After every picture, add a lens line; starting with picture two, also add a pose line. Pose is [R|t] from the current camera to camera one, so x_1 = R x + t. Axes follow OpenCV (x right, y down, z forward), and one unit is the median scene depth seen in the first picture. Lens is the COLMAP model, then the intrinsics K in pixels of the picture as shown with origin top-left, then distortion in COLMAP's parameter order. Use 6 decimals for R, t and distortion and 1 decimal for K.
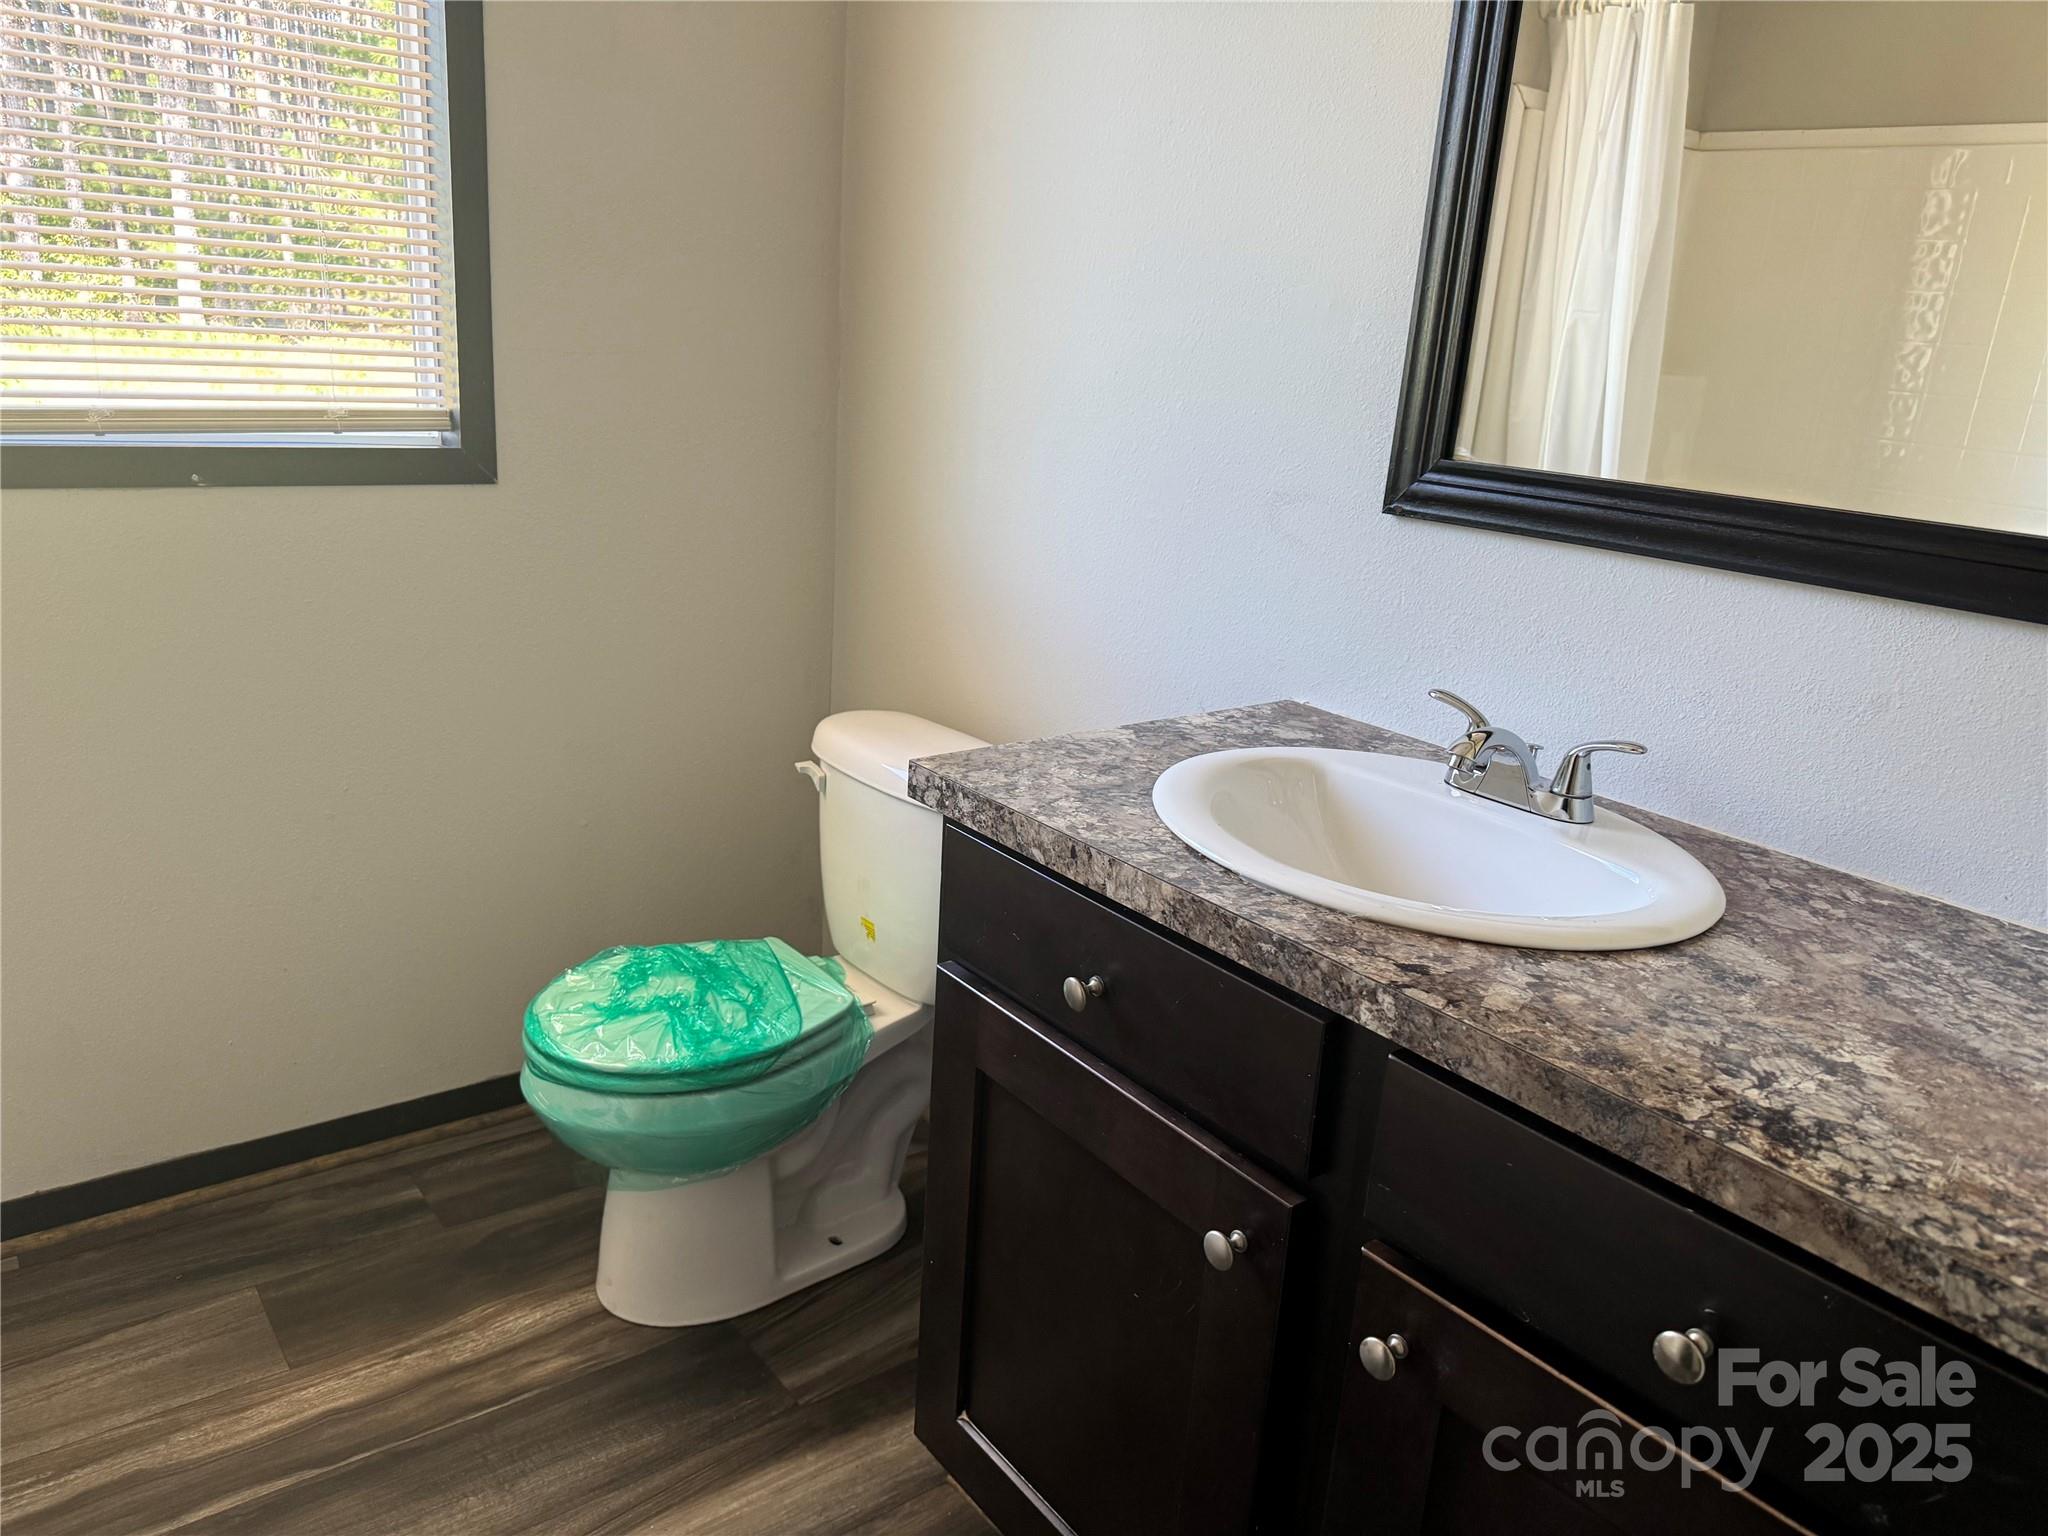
lens RADIAL K [[1464.7, 0, 1026.4], [0, 1464.7, 766.5], [0, 0, 1]] dist [0.001502, -0.003411]
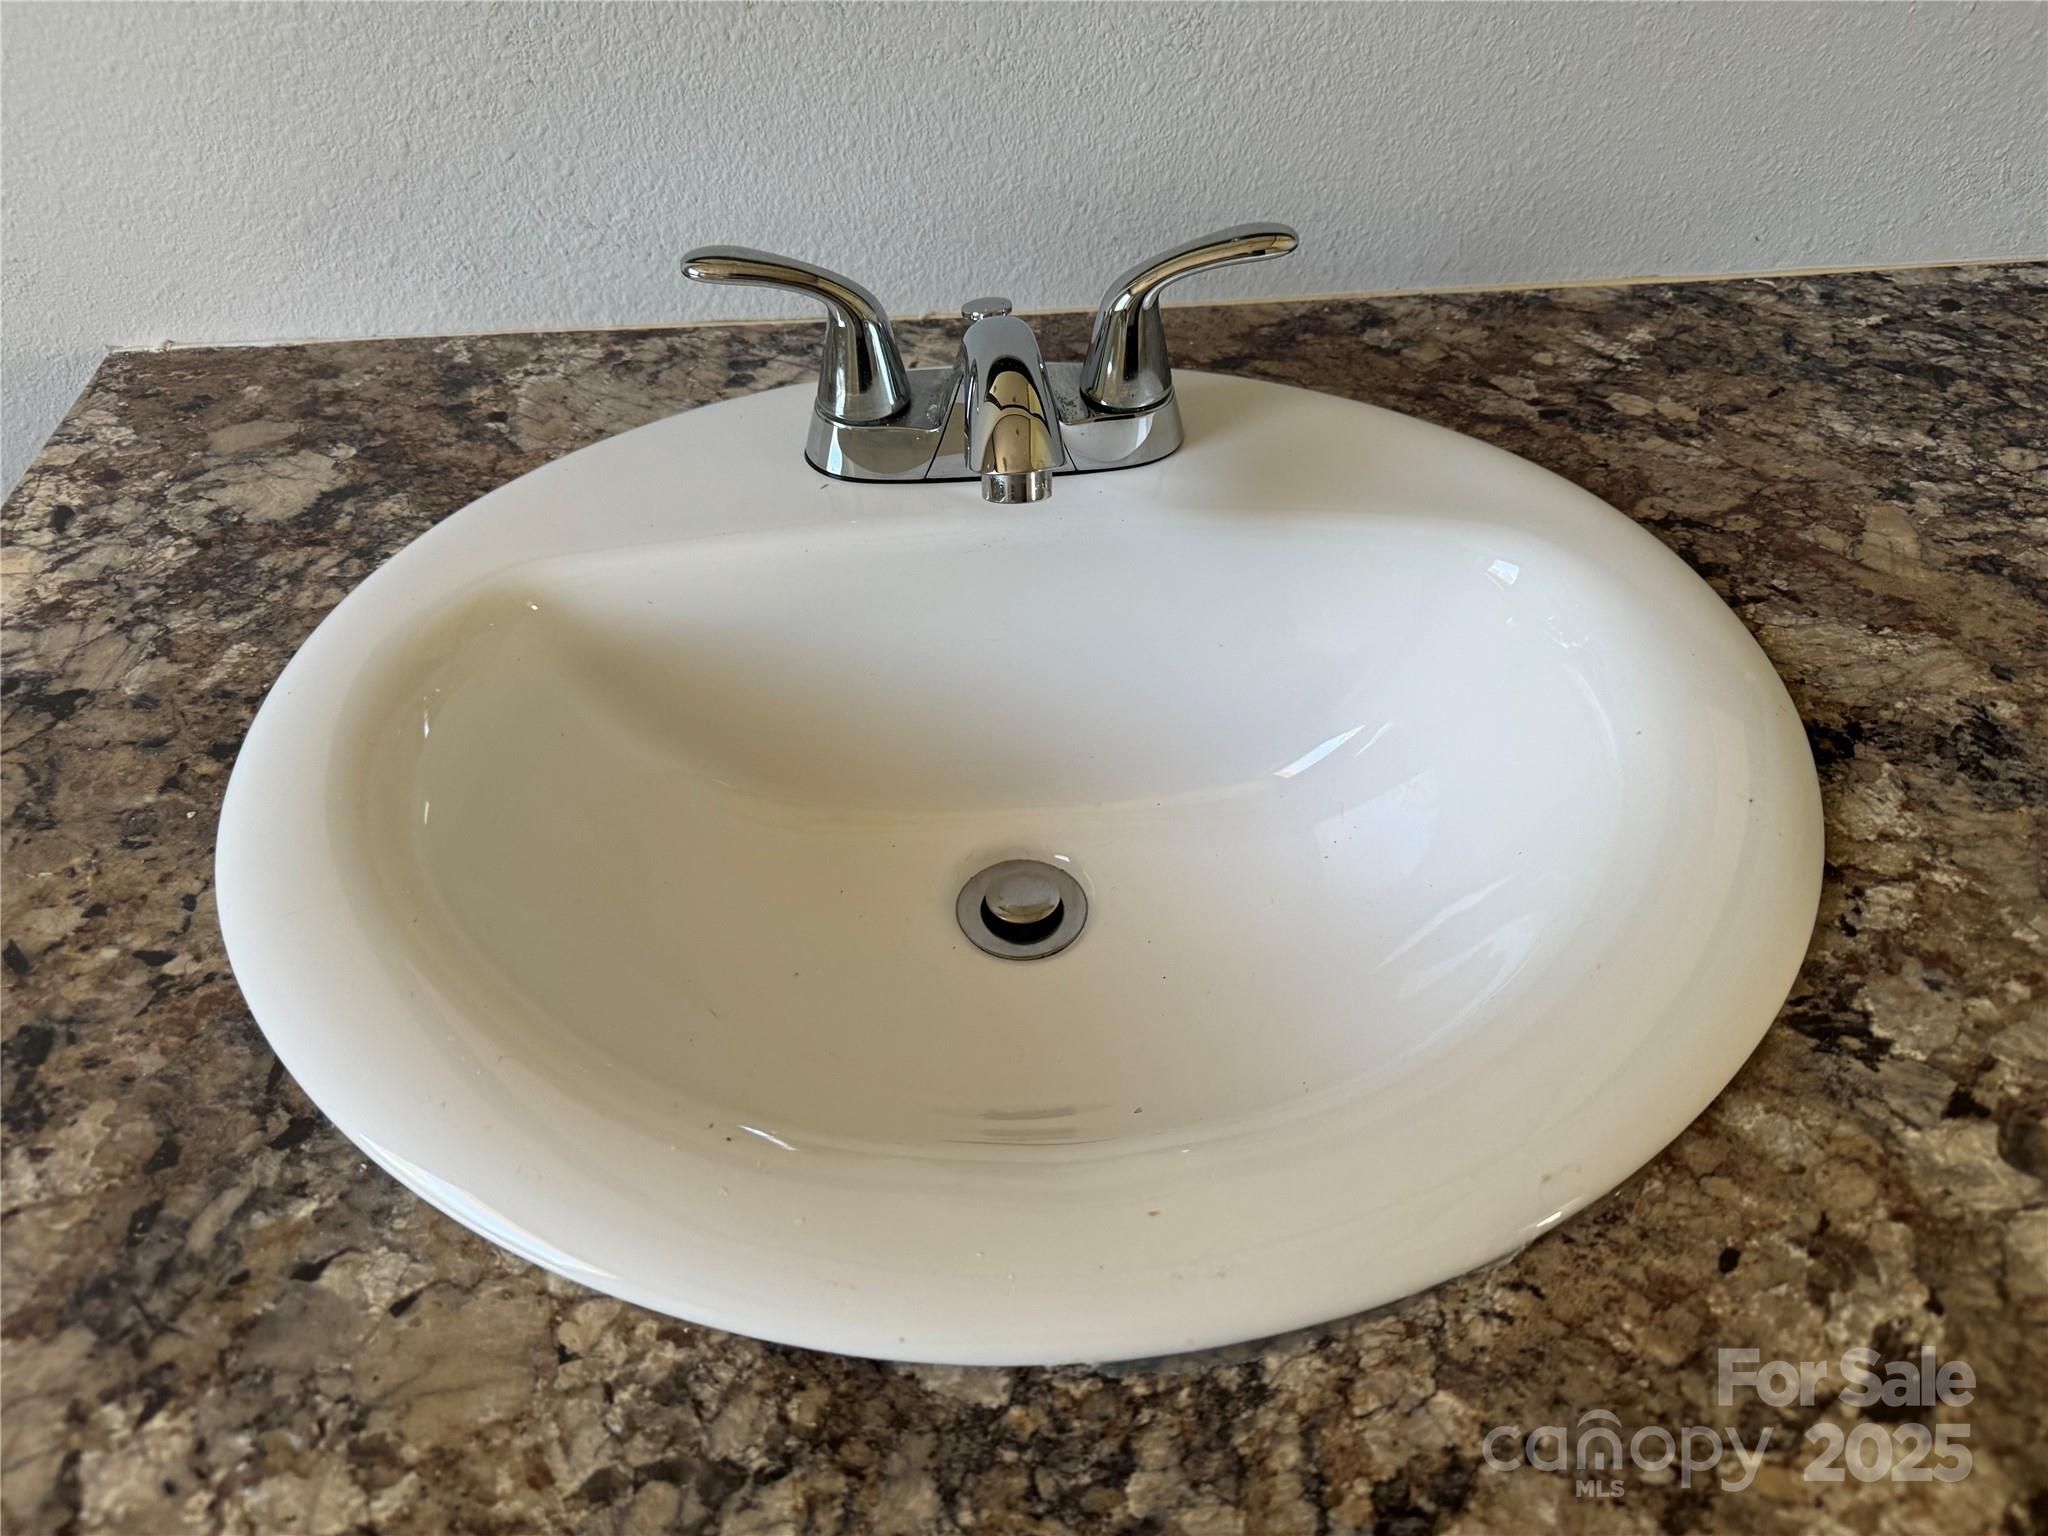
lens RADIAL K [[1464.7, 0, 1026.4], [0, 1464.7, 762.8], [0, 0, 1]] dist [0.001502, -0.003411]
pose [[0.556573, -0.632763, 0.538366, 0.056650], [0.282103, 0.753448, 0.593914, -0.172442], [-0.781437, -0.178682, 0.597853, 0.795426]]
